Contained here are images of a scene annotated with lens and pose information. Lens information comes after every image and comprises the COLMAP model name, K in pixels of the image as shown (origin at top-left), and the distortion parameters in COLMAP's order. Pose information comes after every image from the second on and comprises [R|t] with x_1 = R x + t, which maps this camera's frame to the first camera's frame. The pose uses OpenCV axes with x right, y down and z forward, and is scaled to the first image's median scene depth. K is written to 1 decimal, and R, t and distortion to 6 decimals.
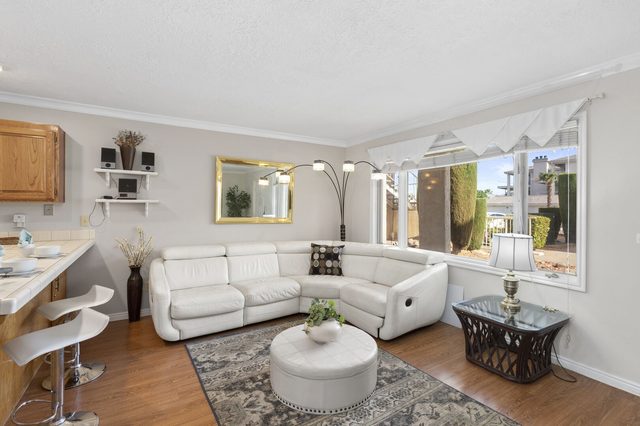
lens RADIAL K [[297.4, 0, 322.1], [0, 297.4, 205.3], [0, 0, 1]] dist [0.001901, -0.000402]
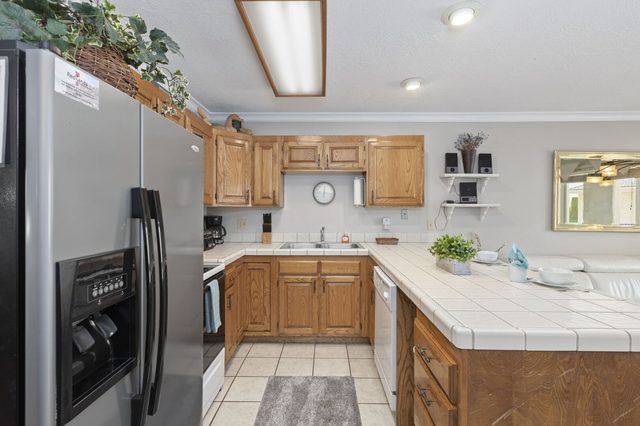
lens RADIAL K [[288.4, 0, 319.6], [0, 288.4, 216.1], [0, 0, 1]] dist [0.000513, 0.000090]
pose [[0.835050, 0.002543, -0.550169, -0.551765], [0.007082, 0.999857, 0.015372, 0.003295], [0.550129, -0.016733, 0.834912, -0.063122]]
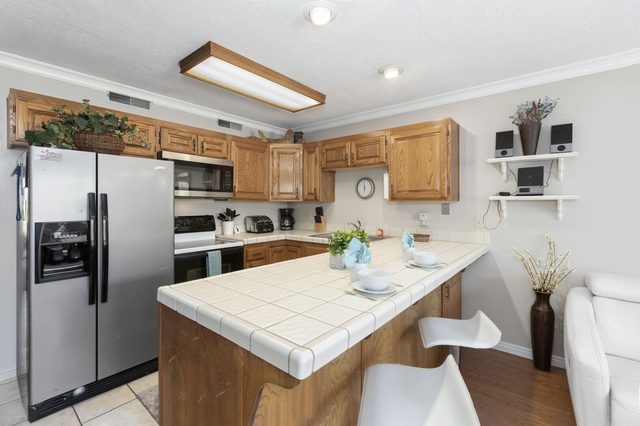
lens RADIAL K [[281.9, 0, 319.5], [0, 281.9, 203.2], [0, 0, 1]] dist [-0.002714, -0.000554]
pose [[0.313771, -0.007827, -0.949466, -0.165275], [0.005170, 0.999965, -0.006535, 0.000507], [0.949485, -0.002858, 0.313800, 0.301046]]
